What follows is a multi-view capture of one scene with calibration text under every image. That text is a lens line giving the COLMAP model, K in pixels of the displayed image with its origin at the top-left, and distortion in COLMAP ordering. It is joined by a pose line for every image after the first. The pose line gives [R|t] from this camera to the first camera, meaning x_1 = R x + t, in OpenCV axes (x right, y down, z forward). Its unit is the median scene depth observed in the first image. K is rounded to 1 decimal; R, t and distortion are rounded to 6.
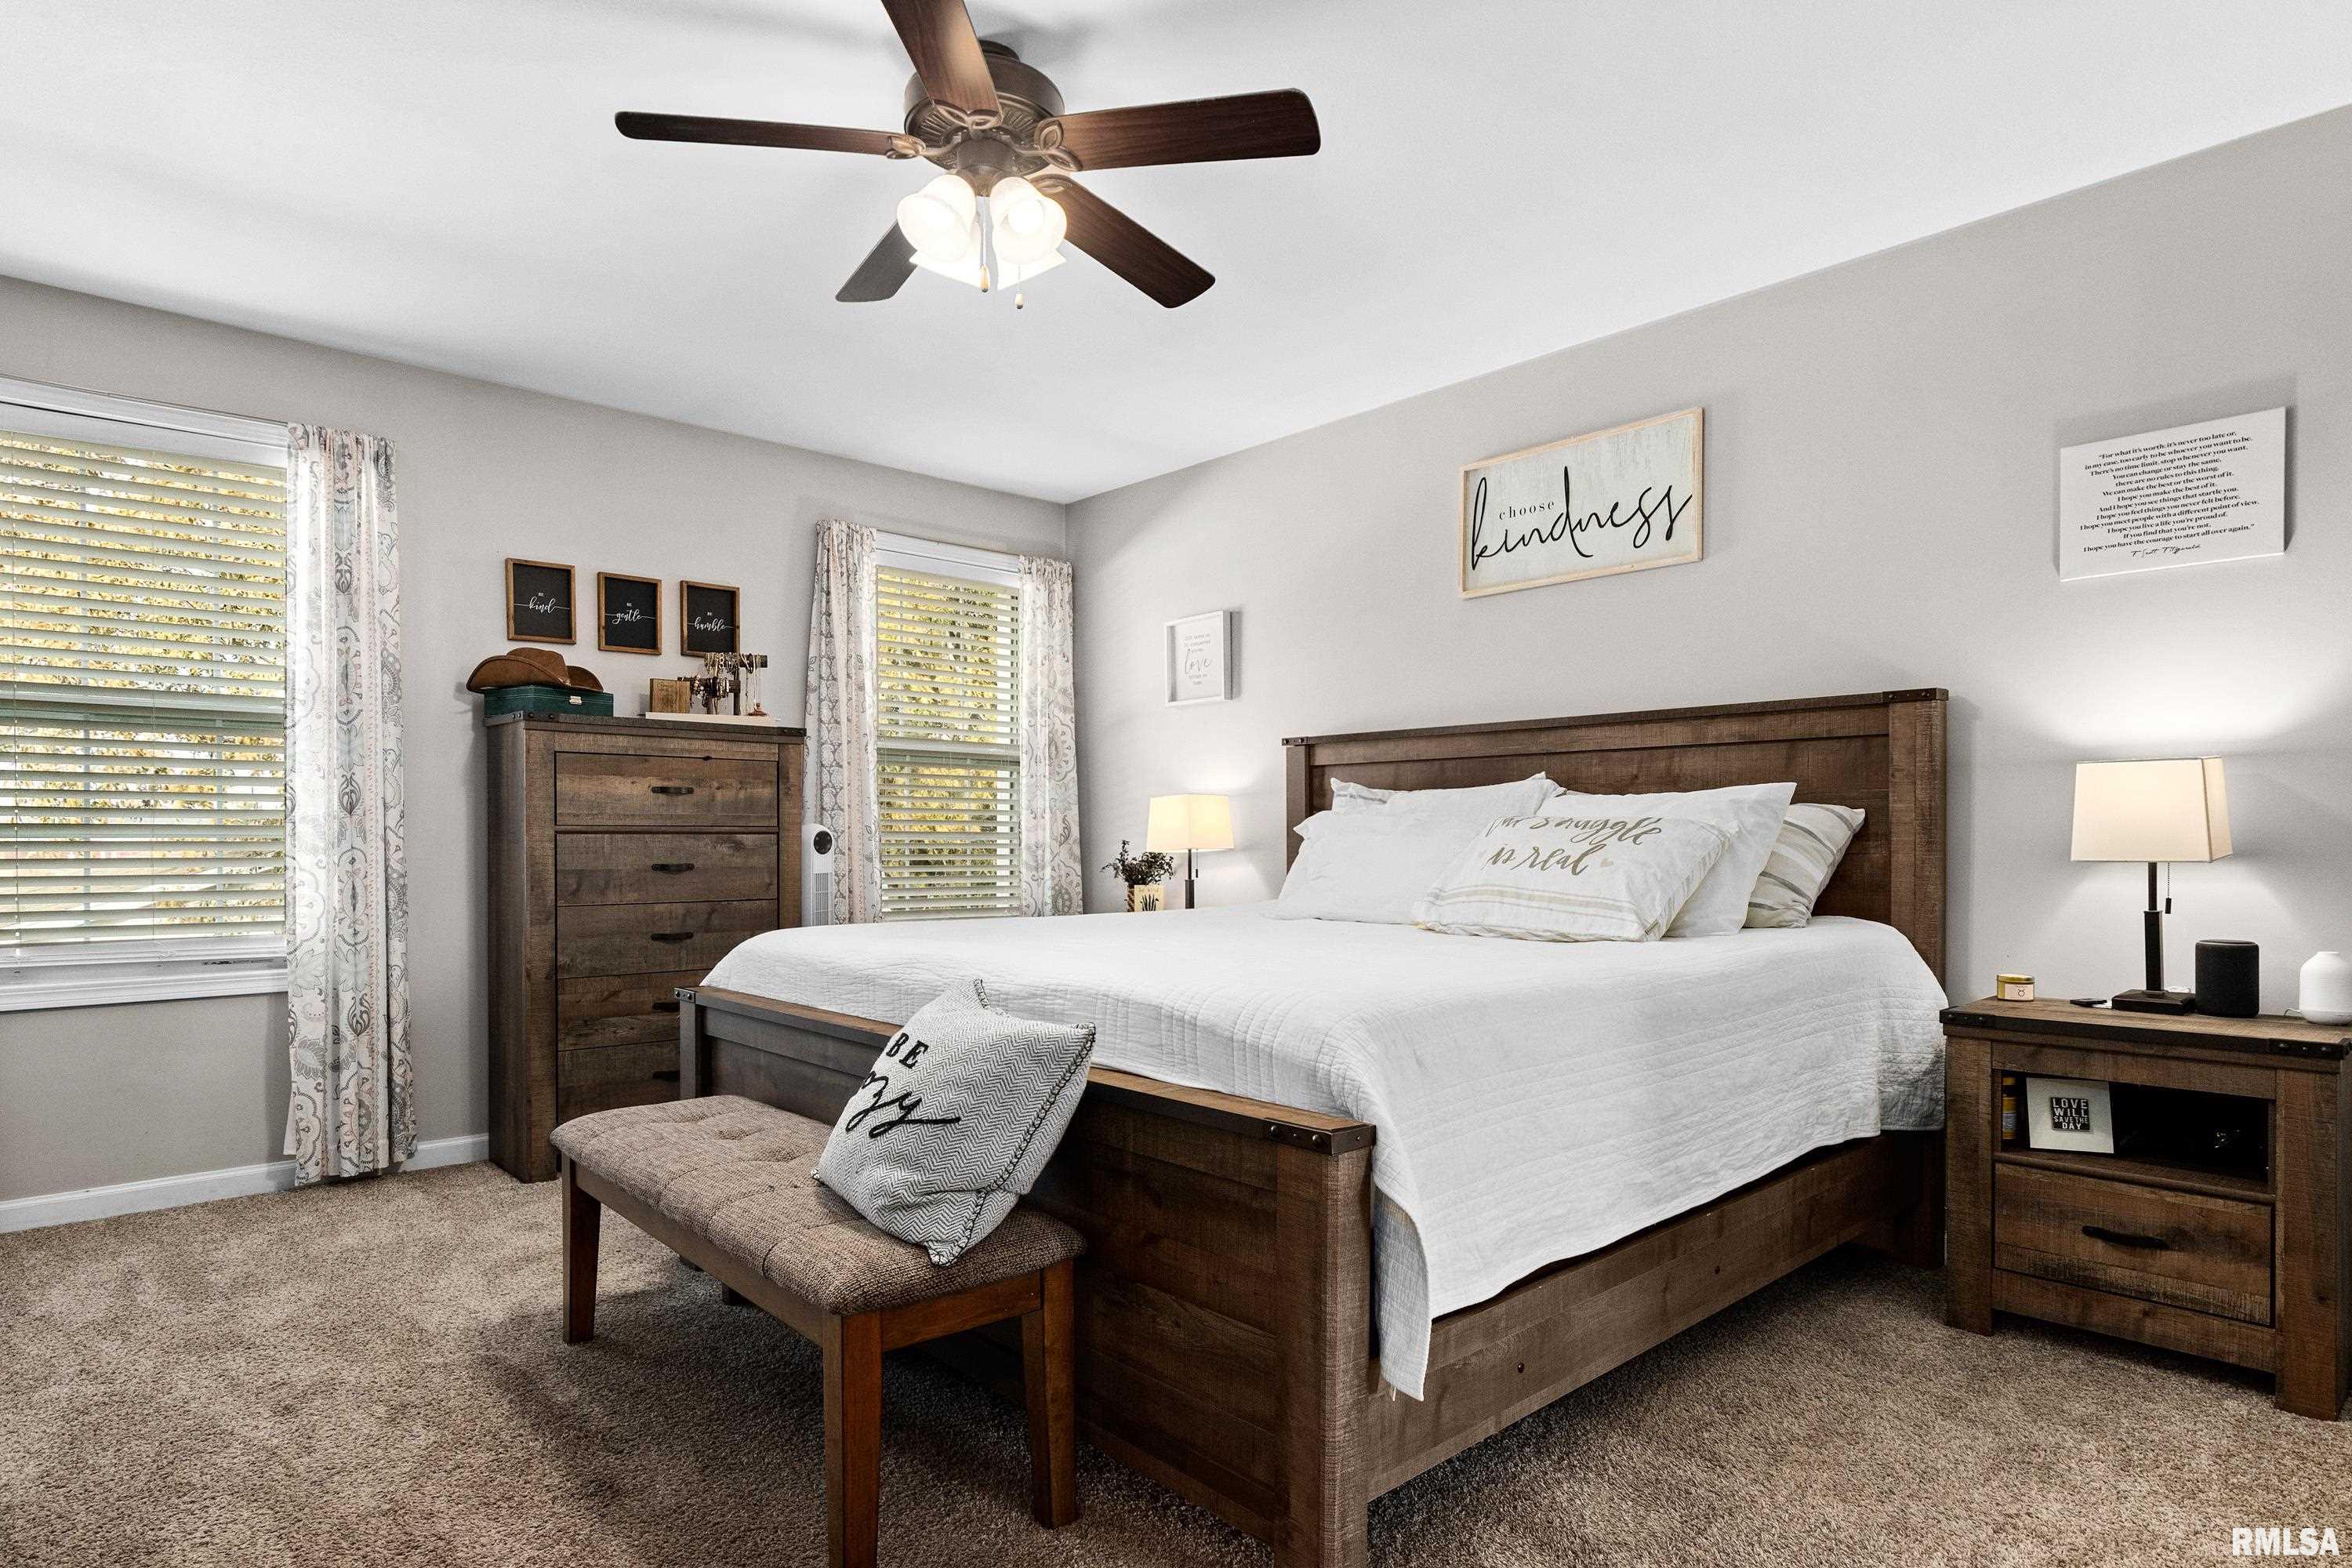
lens RADIAL K [[1266.2, 0, 1178.6], [0, 1266.2, 840.2], [0, 0, 1]] dist [-0.003128, 0.000167]
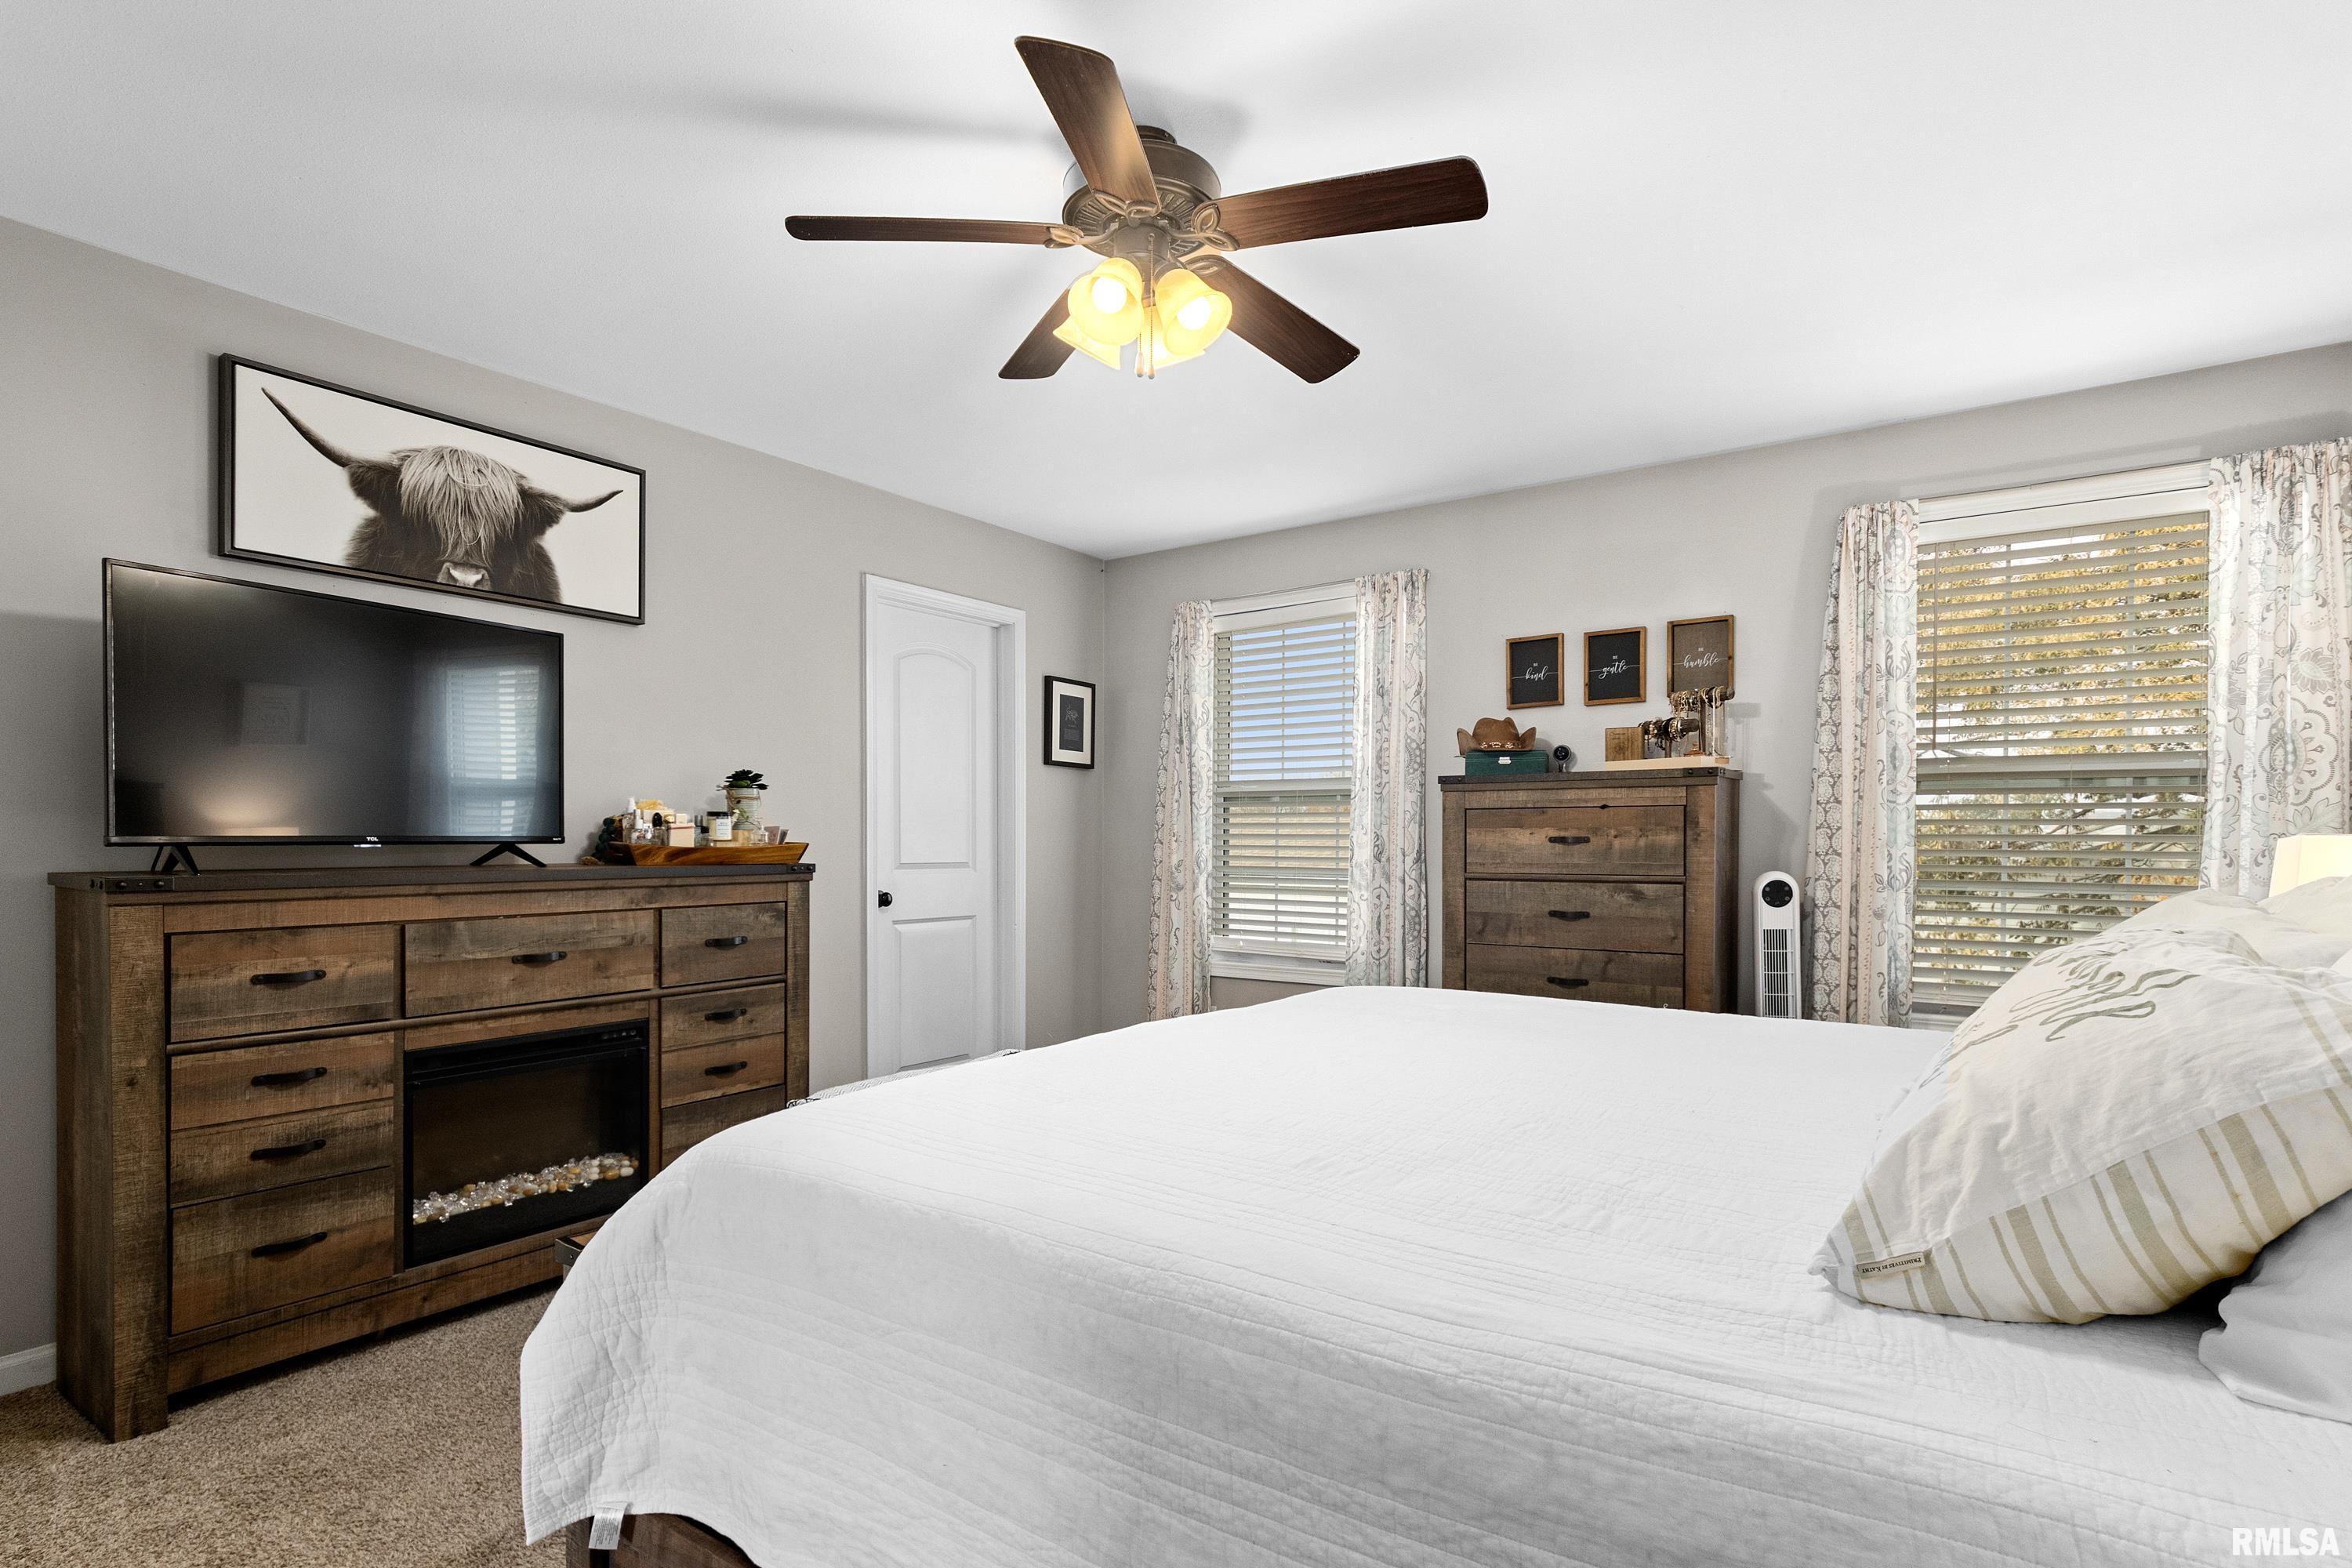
lens RADIAL K [[1170.1, 0, 1172.8], [0, 1170.1, 849.1], [0, 0, 1]] dist [0.003635, -0.011961]
pose [[0.223351, 0.004762, -0.974726, 0.452987], [-0.003362, 0.999986, 0.004115, -0.034239], [0.974732, 0.002358, 0.223364, 0.465934]]
